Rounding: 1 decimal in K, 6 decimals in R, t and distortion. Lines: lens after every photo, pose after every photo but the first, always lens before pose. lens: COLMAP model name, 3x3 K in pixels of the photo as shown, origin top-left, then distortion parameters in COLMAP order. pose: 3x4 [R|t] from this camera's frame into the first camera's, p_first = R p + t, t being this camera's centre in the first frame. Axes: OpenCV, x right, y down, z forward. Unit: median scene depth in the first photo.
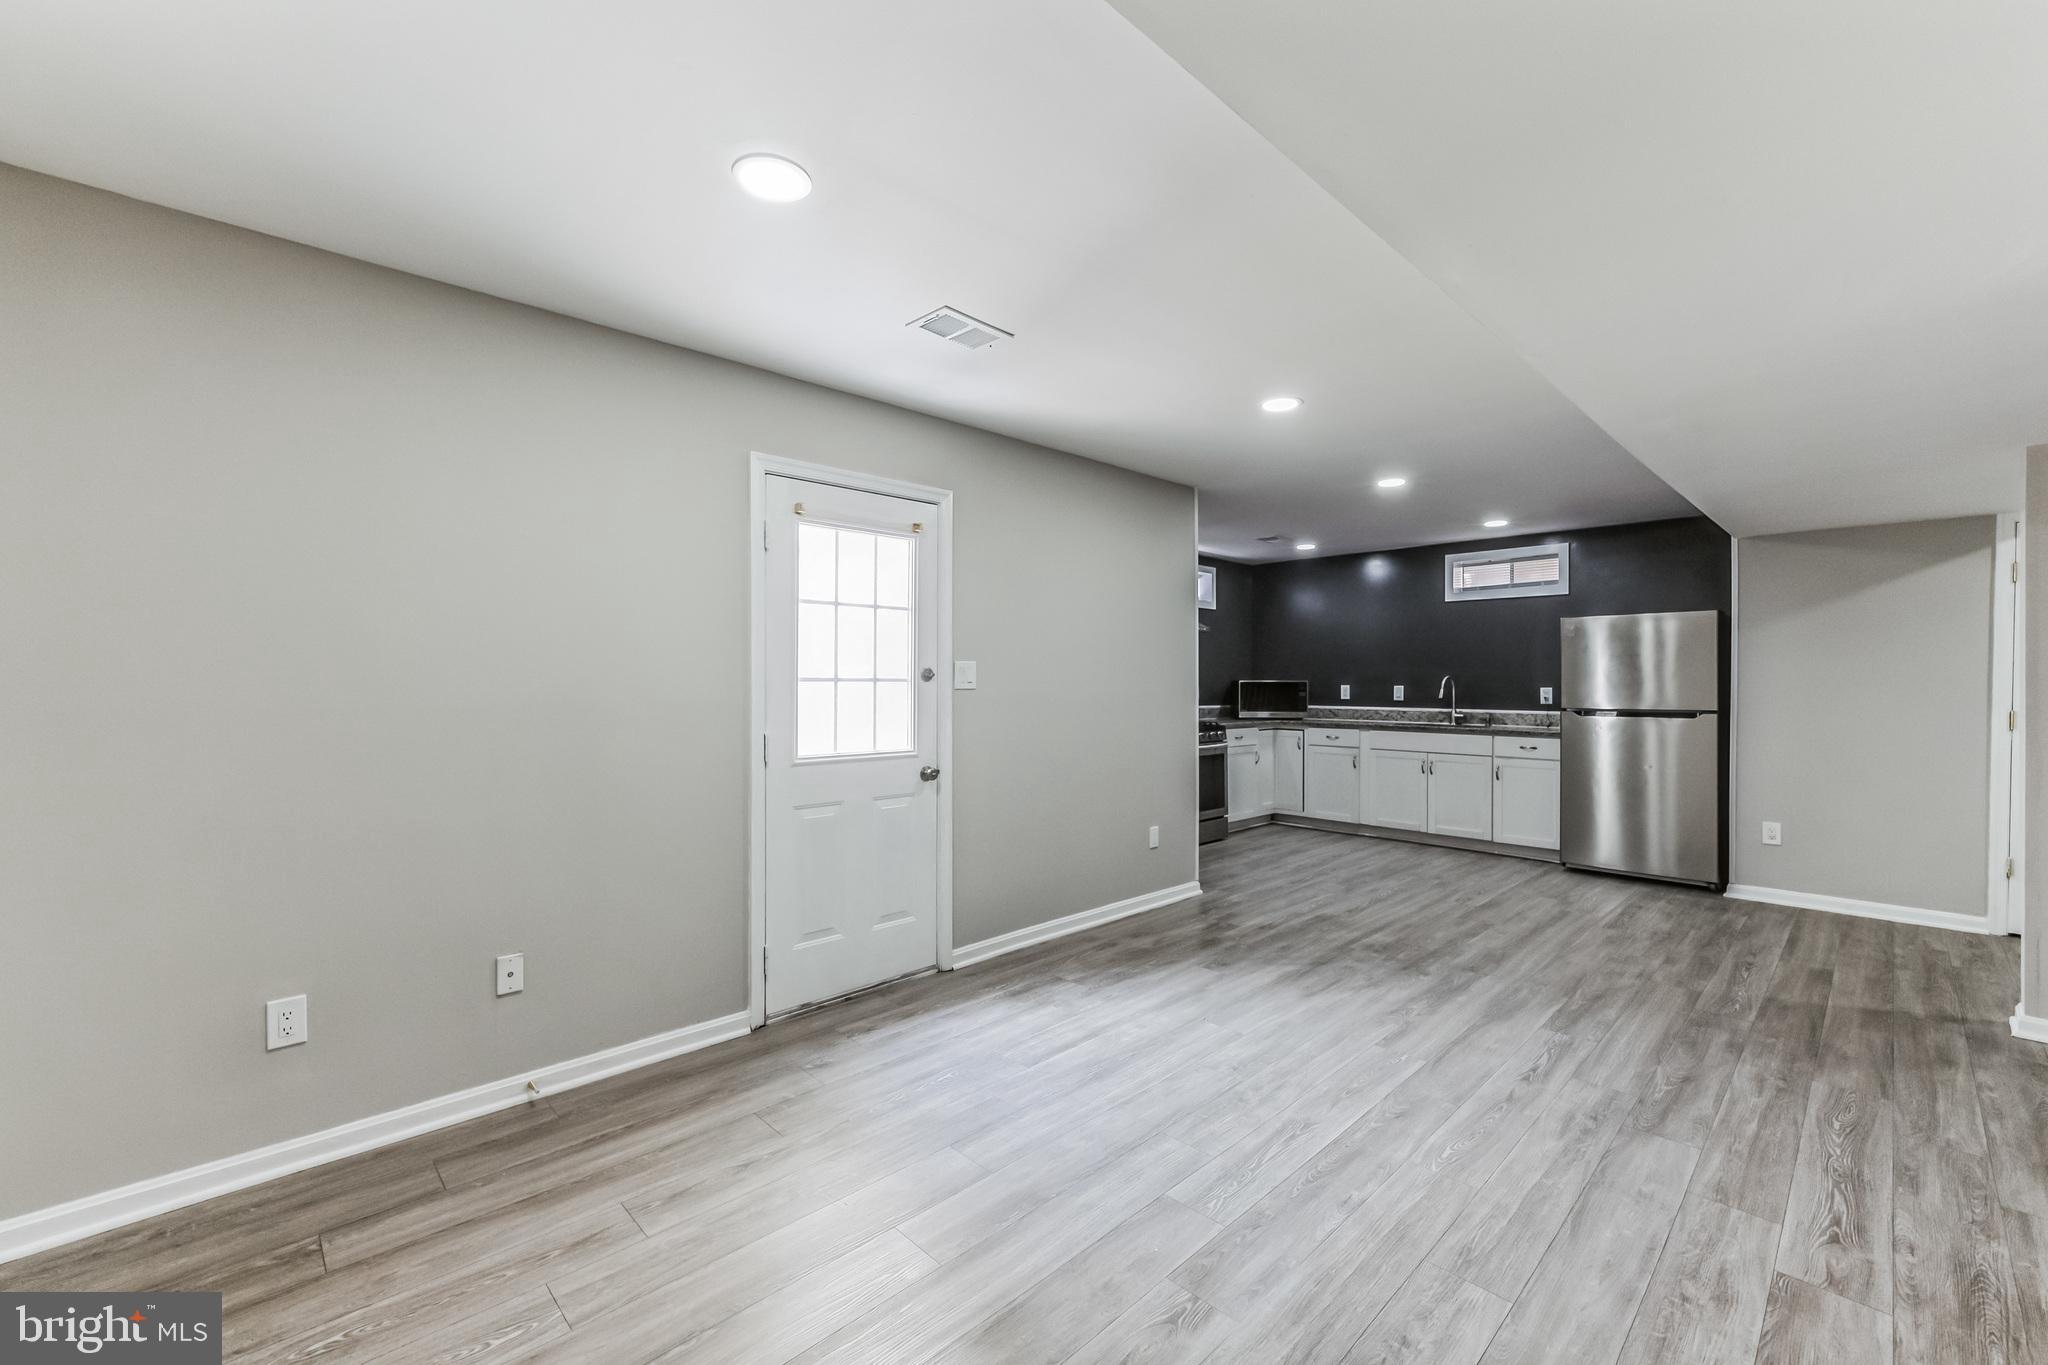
lens RADIAL K [[840.5, 0, 1025.0], [0, 840.5, 687.5], [0, 0, 1]] dist [0.001829, 0.000015]
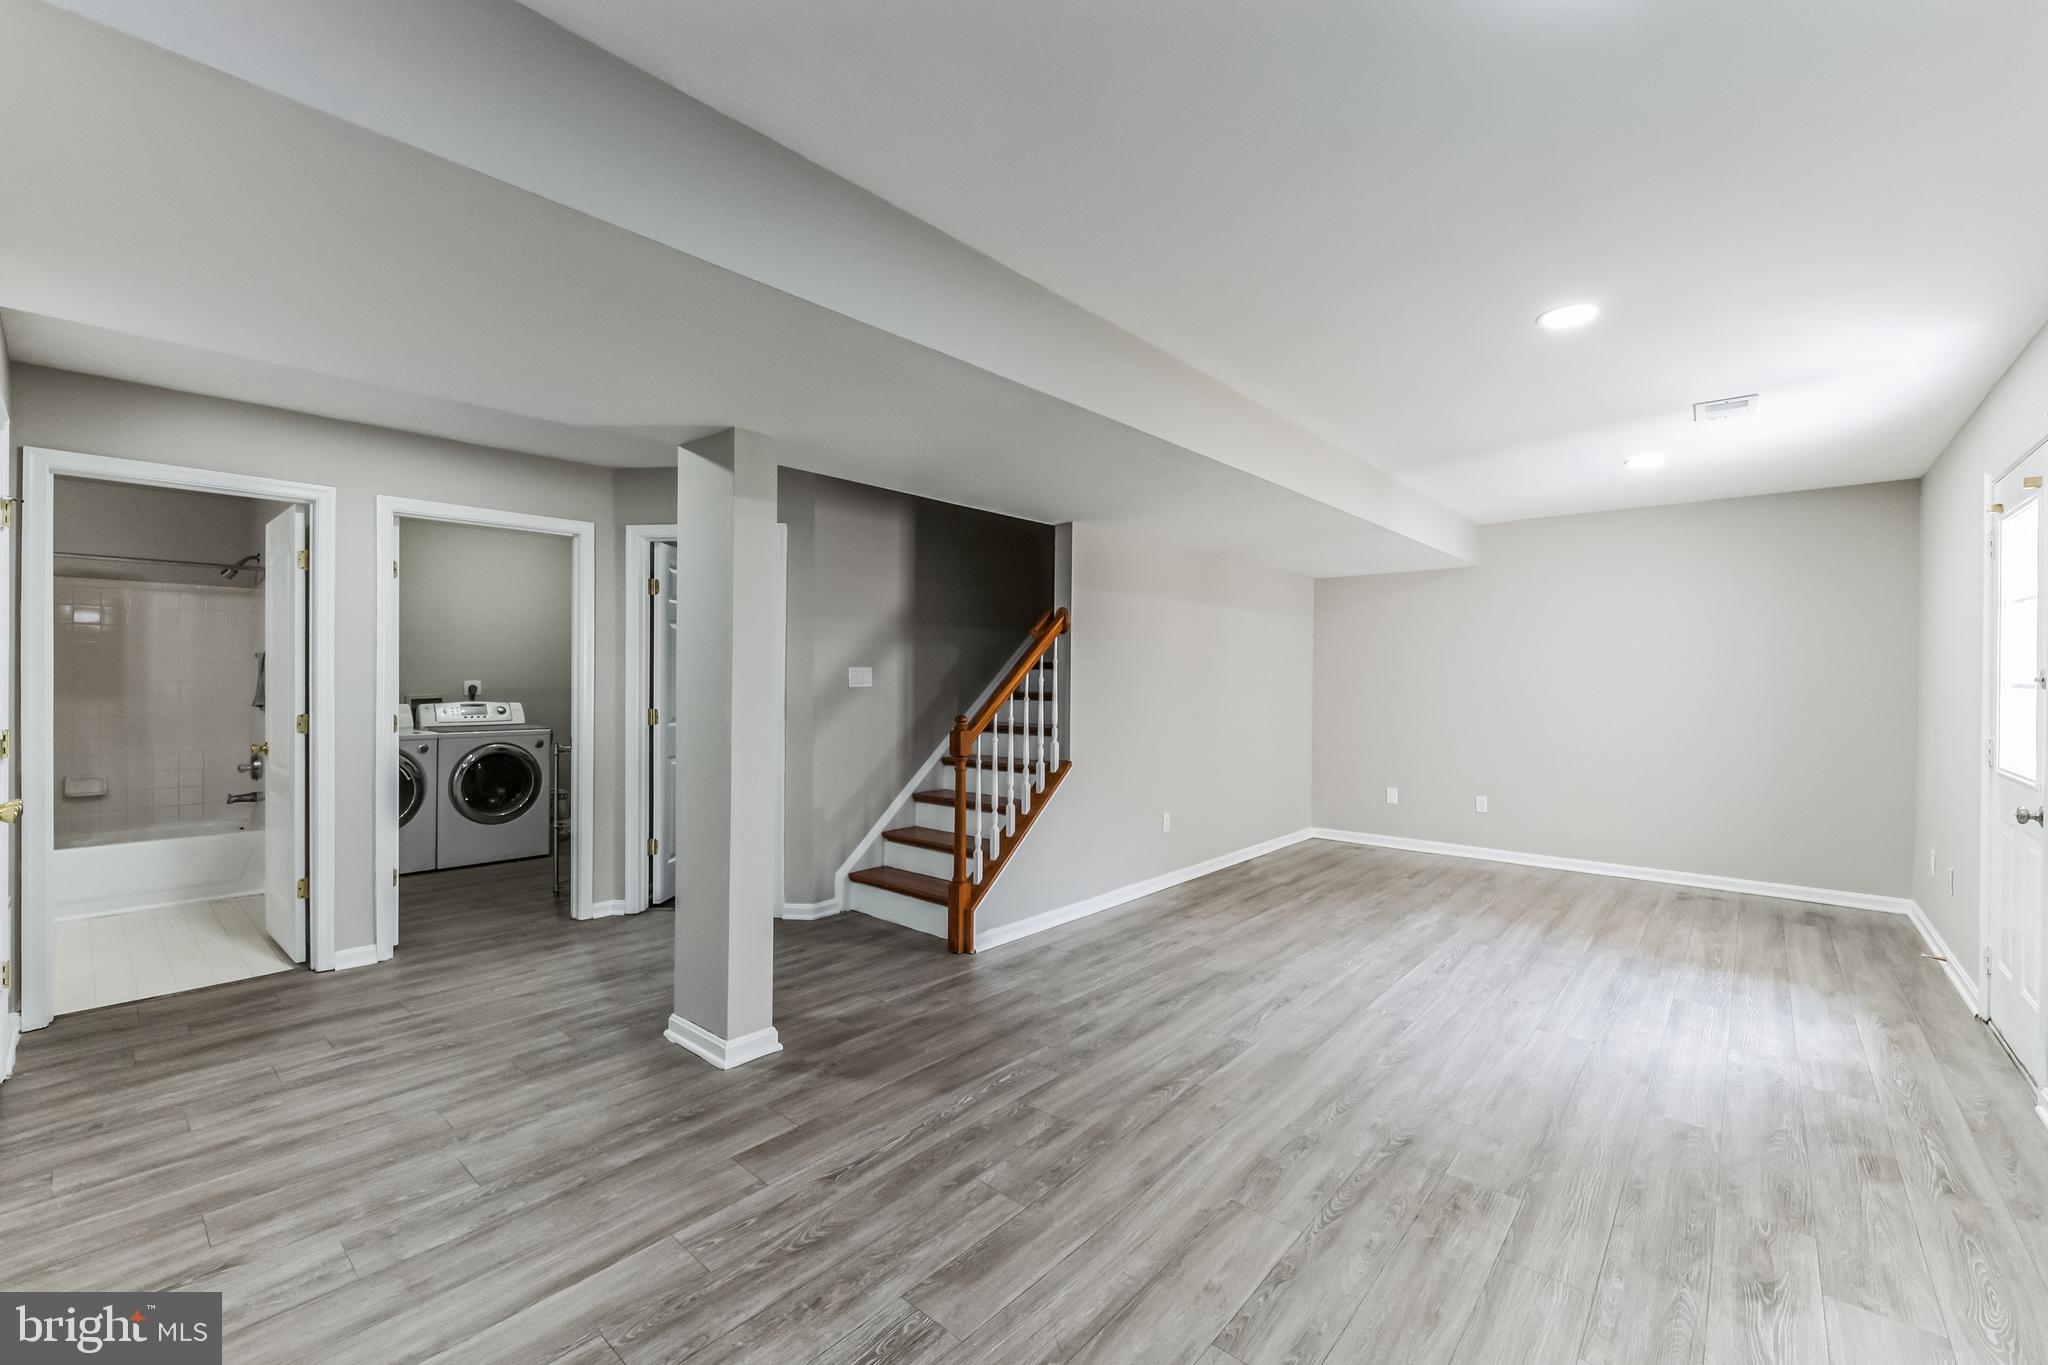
lens RADIAL K [[838.7, 0, 1021.6], [0, 838.7, 671.3], [0, 0, 1]] dist [0.000458, 0.000299]
pose [[-0.996686, -0.007447, -0.081009, 0.778543], [-0.007797, 0.999962, 0.004003, -0.019452], [0.080976, 0.004621, -0.996705, 1.571509]]
